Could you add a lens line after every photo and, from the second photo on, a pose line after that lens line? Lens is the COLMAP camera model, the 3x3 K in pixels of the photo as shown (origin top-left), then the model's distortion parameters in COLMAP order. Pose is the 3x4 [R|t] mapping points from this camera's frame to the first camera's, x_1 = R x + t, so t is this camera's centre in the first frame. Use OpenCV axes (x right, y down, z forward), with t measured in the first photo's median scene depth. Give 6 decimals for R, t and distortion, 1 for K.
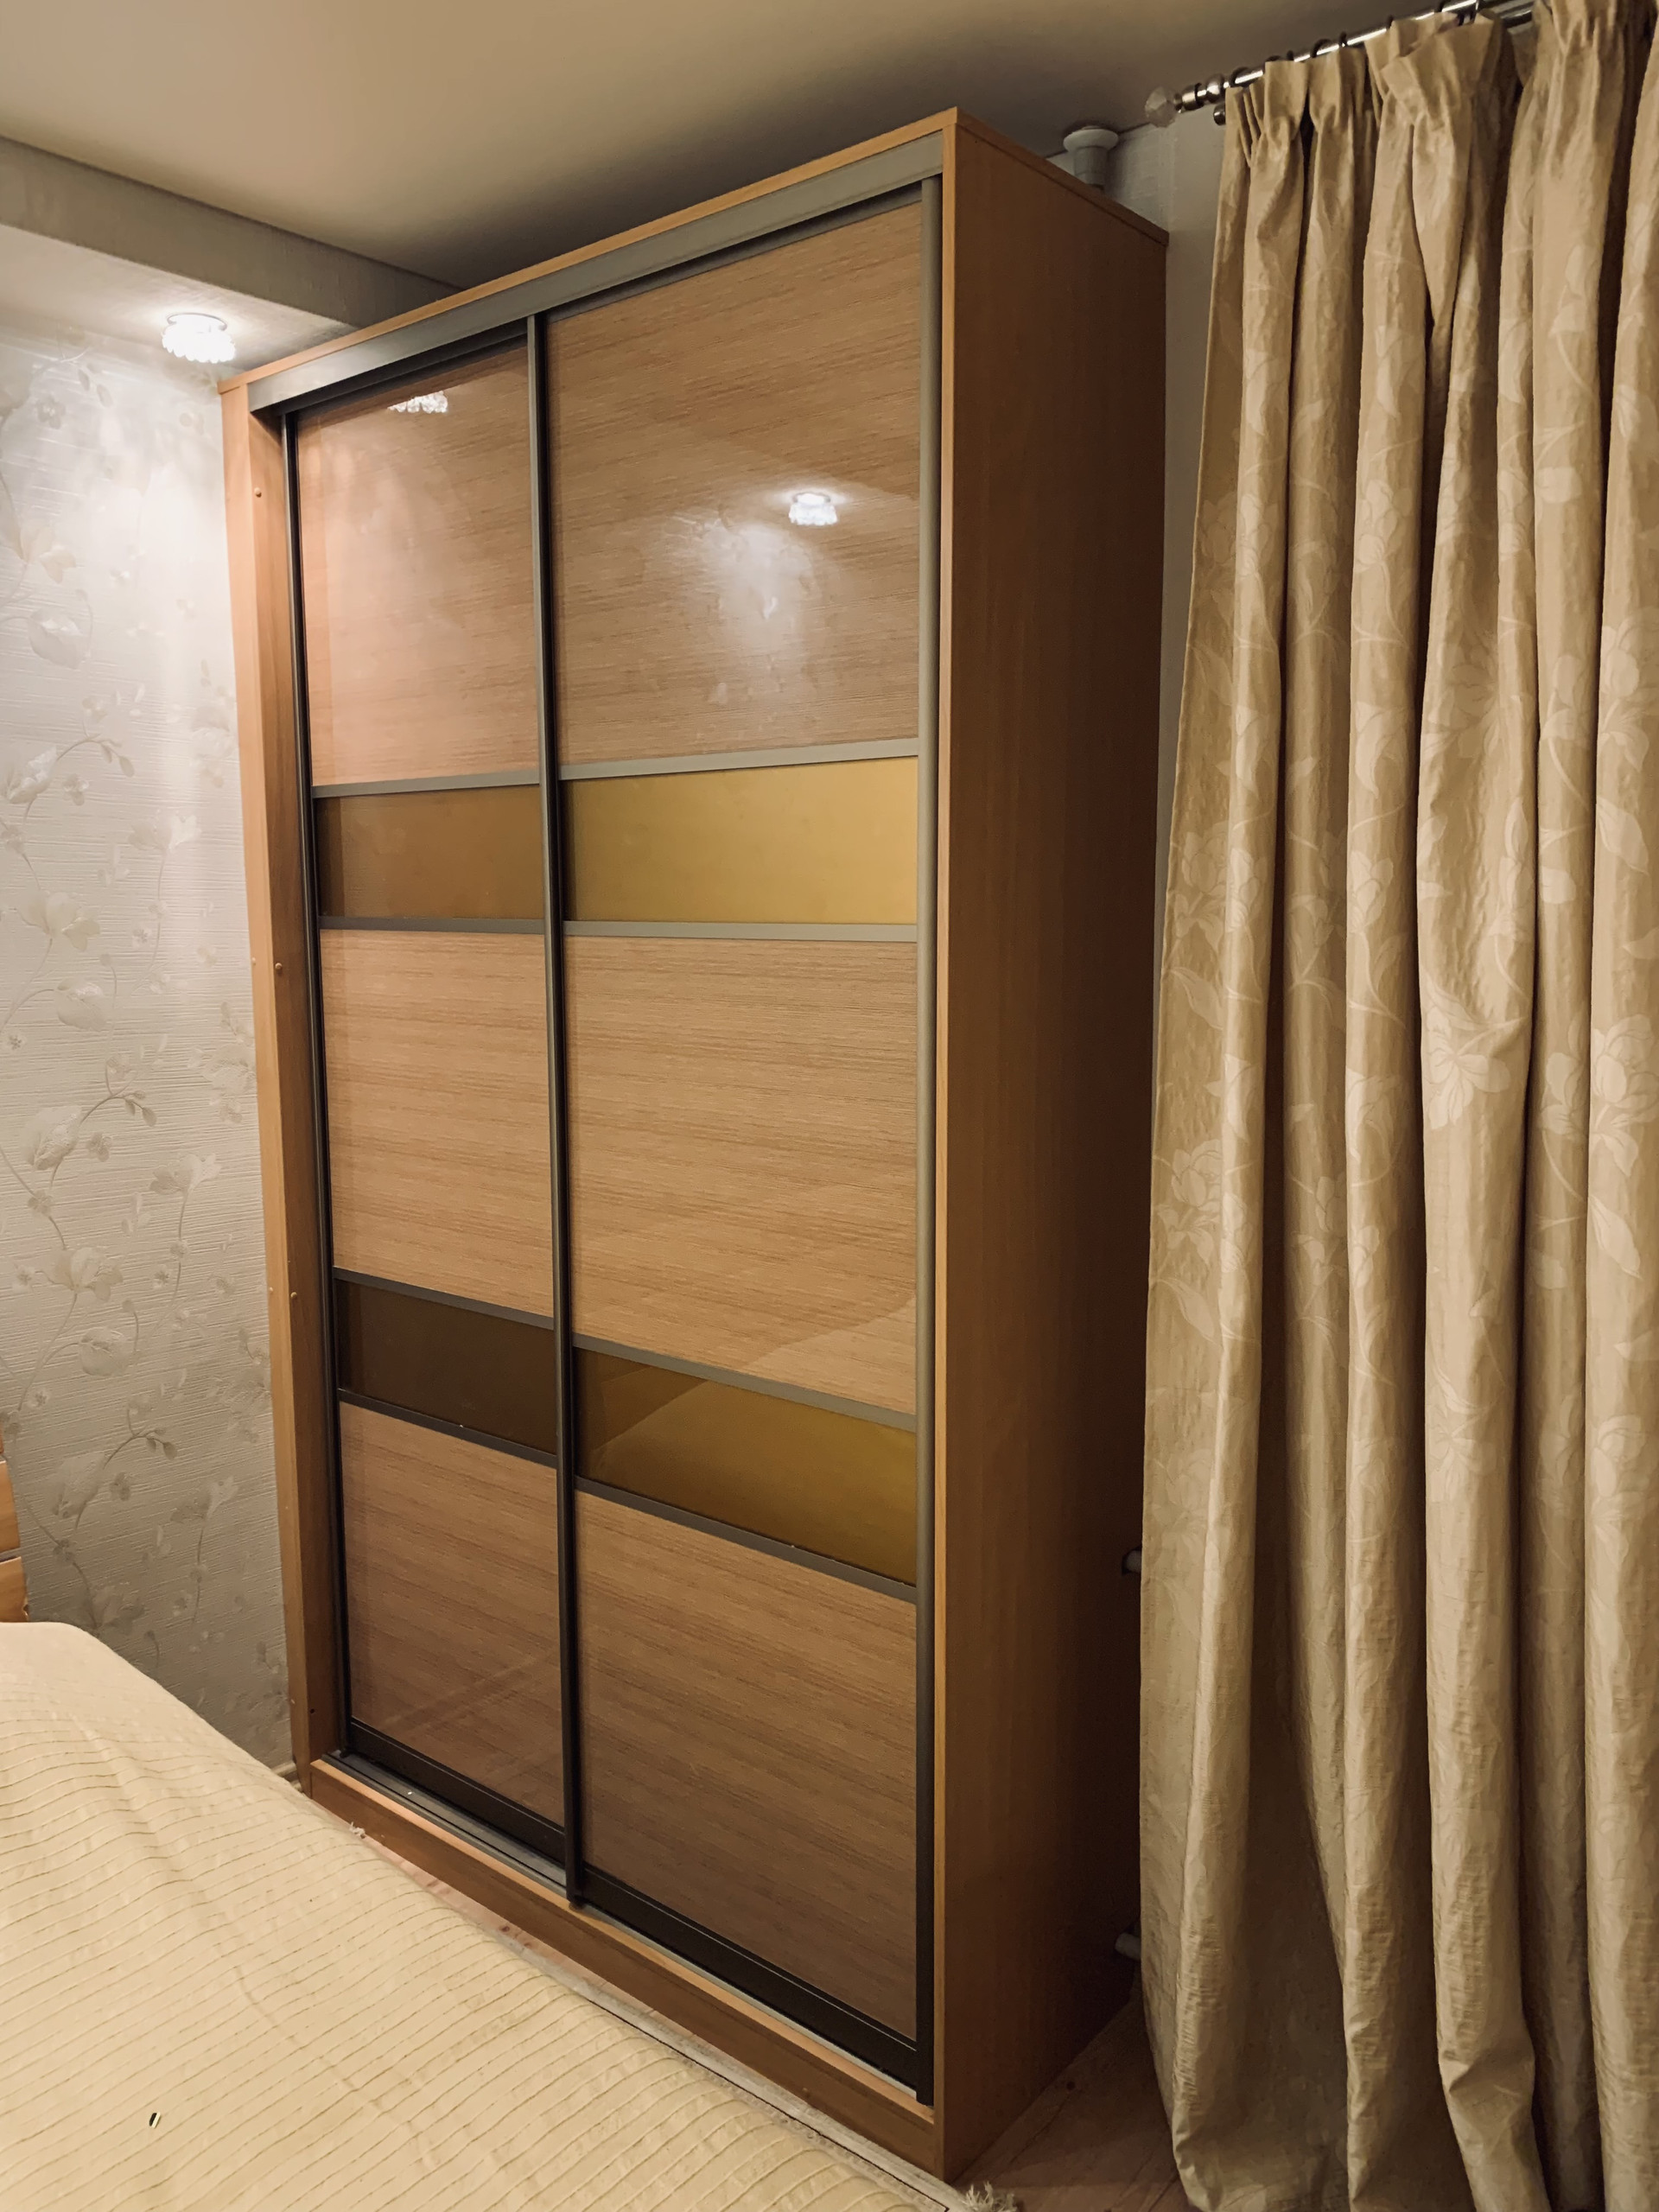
lens RADIAL K [[1664.1, 0, 835.0], [0, 1664.1, 1109.1], [0, 0, 1]] dist [0.048301, -0.063482]
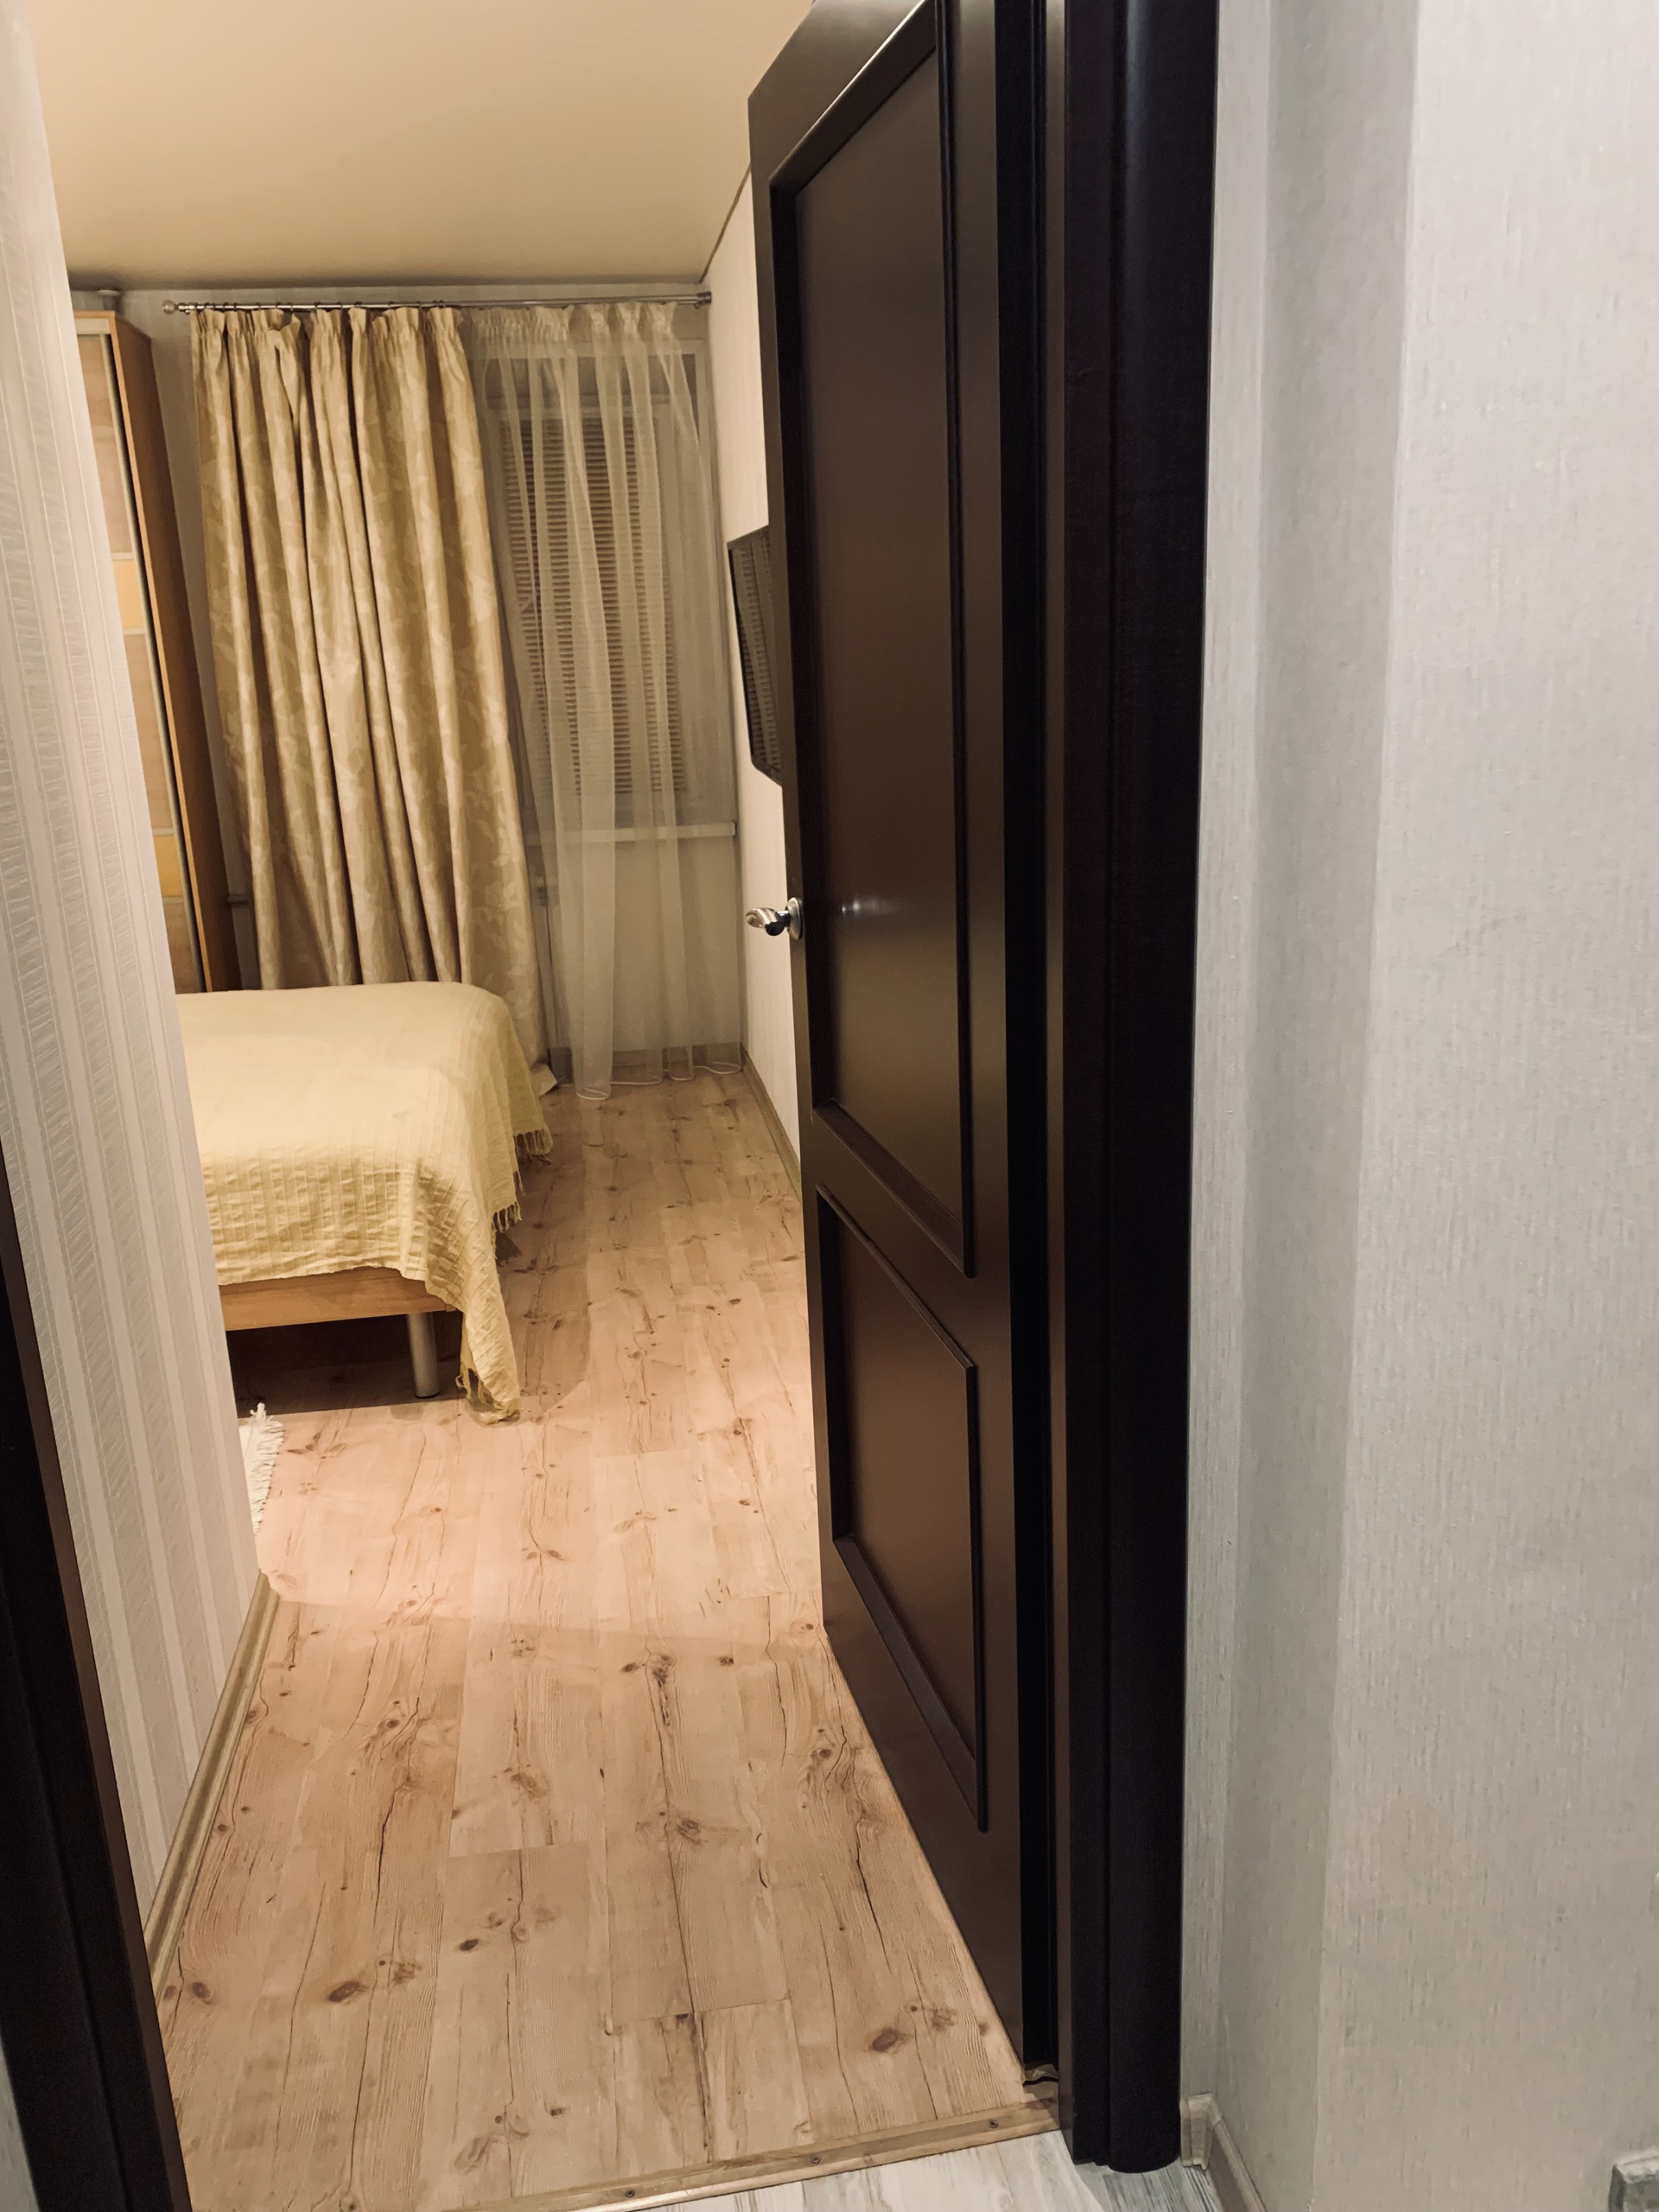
lens RADIAL K [[1664.1, 0, 835.0], [0, 1664.1, 1109.1], [0, 0, 1]] dist [0.048301, -0.063482]
pose [[0.653387, -0.234218, 0.719880, -0.976307], [0.128928, 0.971470, 0.199056, 0.175763], [-0.745965, -0.037248, 0.664943, -1.177202]]
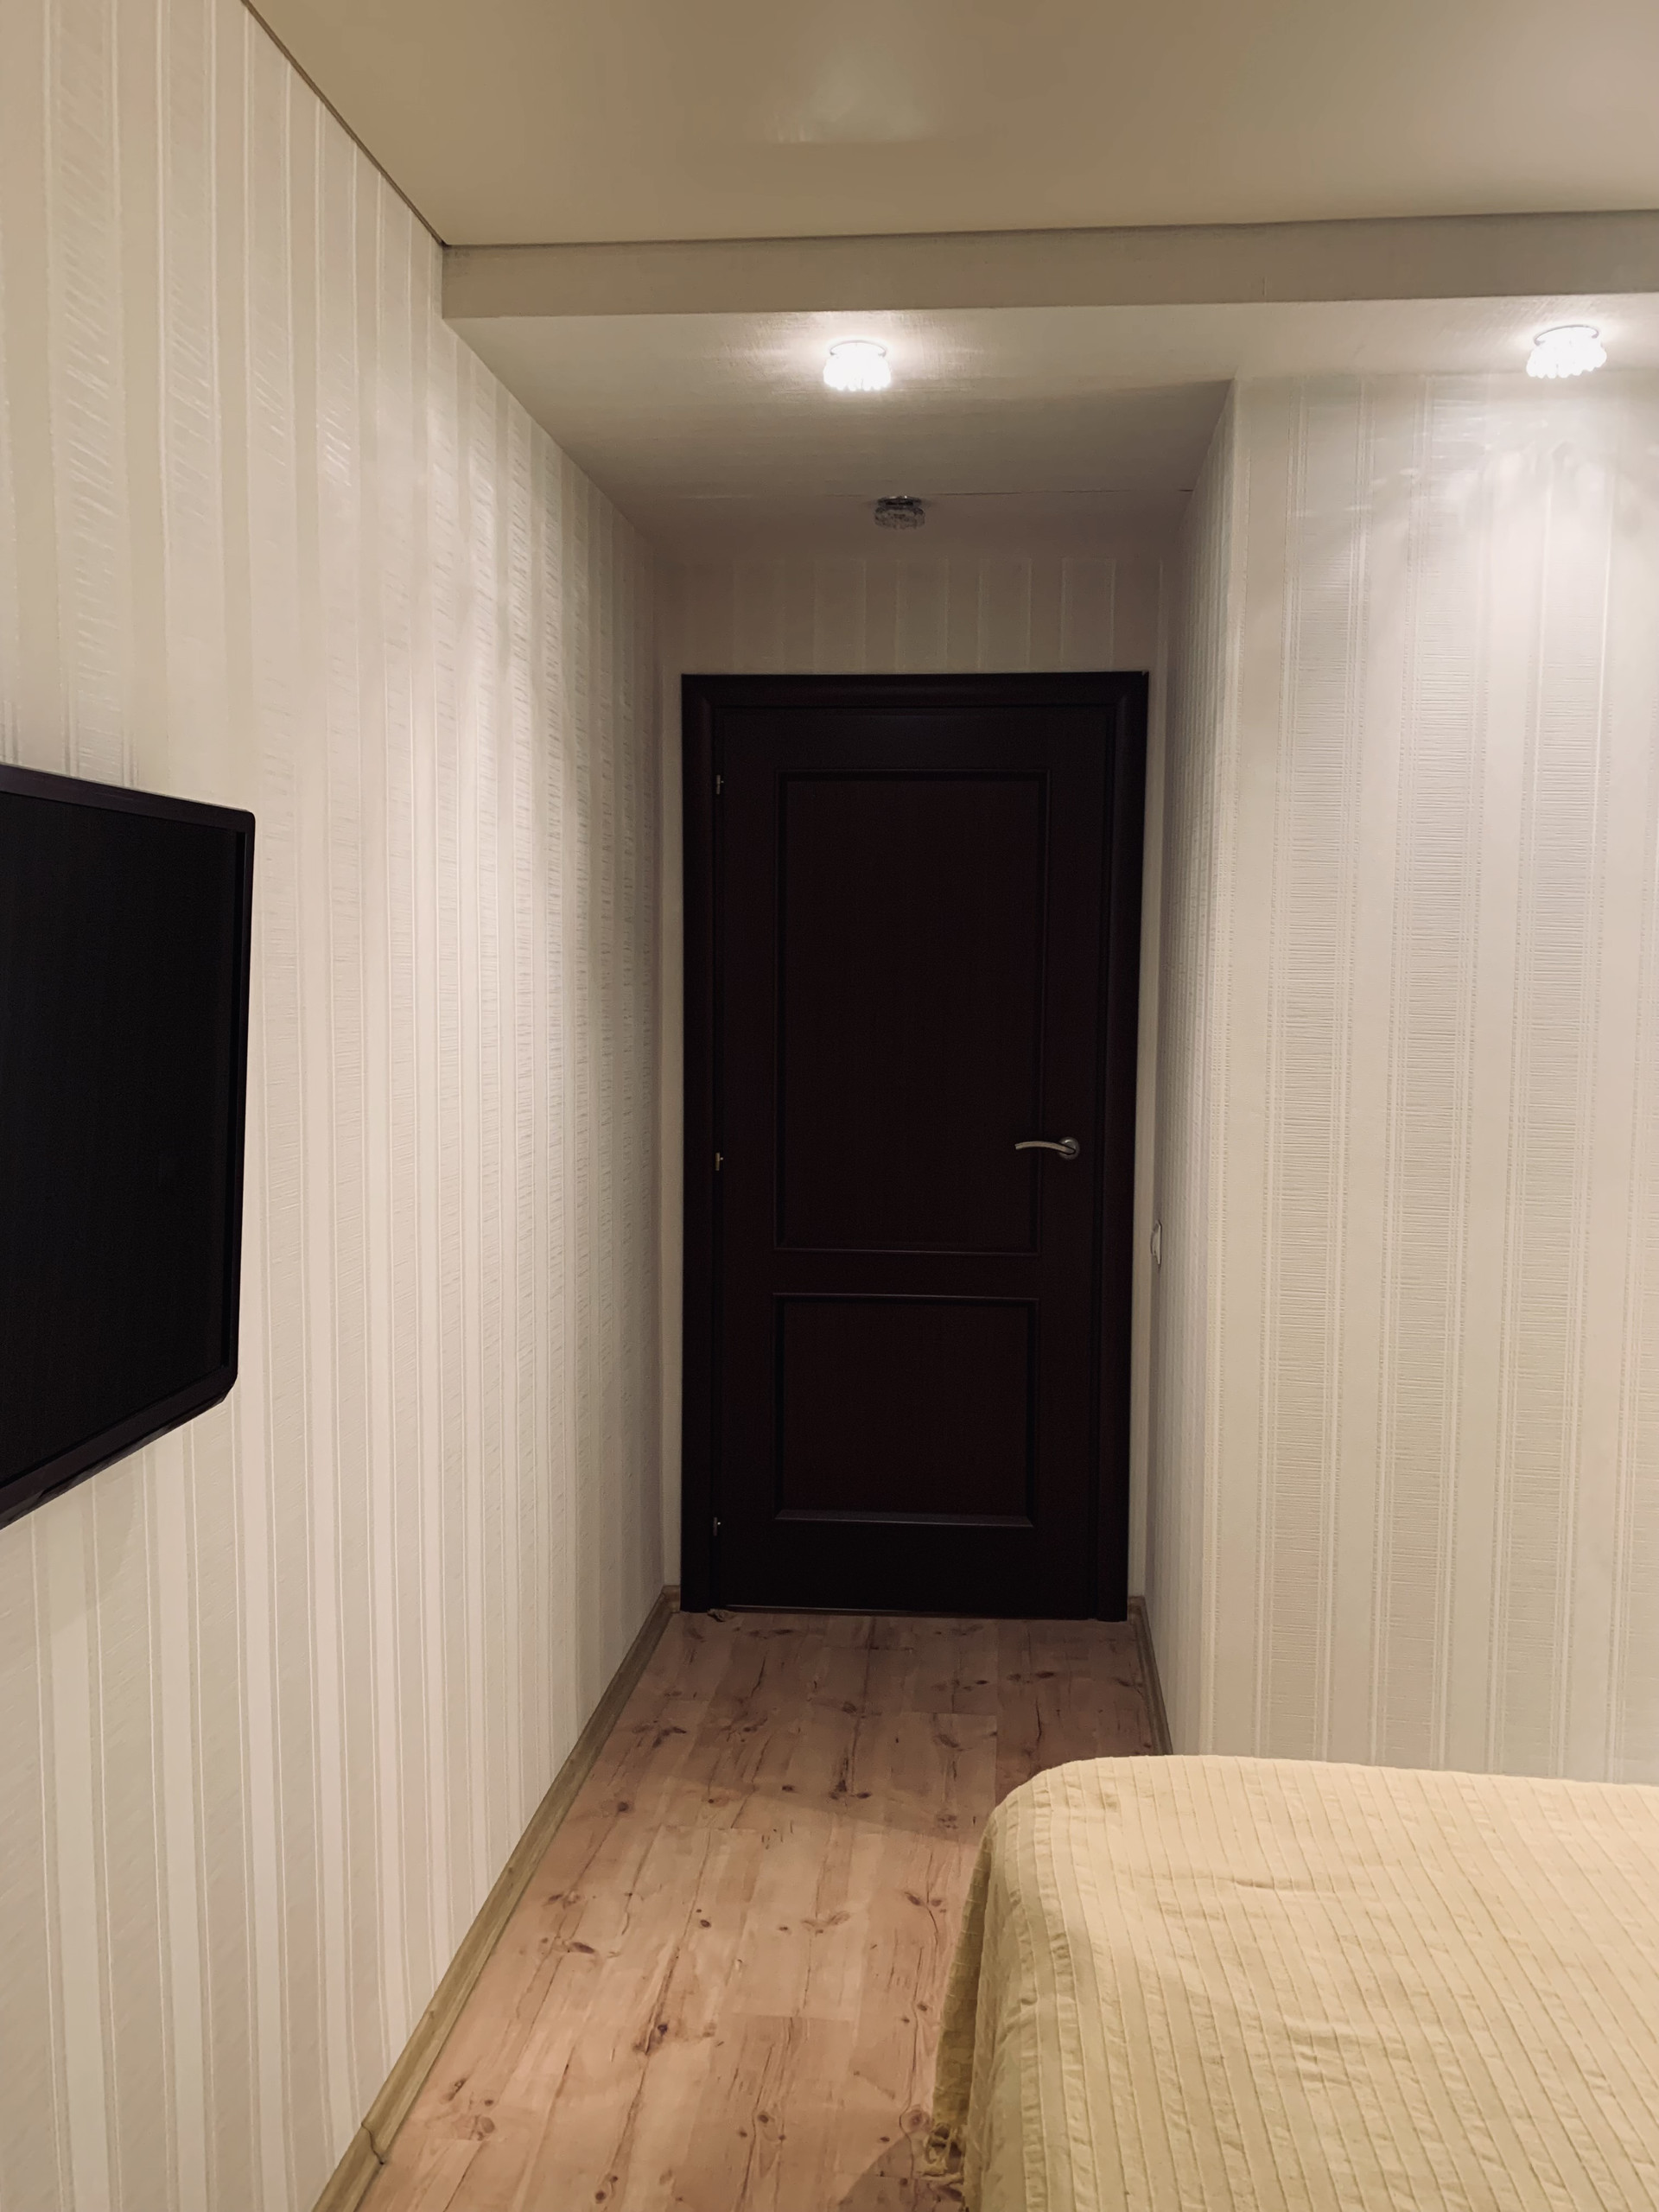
lens RADIAL K [[1664.1, 0, 835.0], [0, 1664.1, 1109.1], [0, 0, 1]] dist [0.048301, -0.063482]
pose [[-0.826980, 0.053069, -0.559721, 0.277066], [-0.070438, 0.977912, 0.196789, -0.059398], [0.557801, 0.202166, -0.804976, 0.459353]]
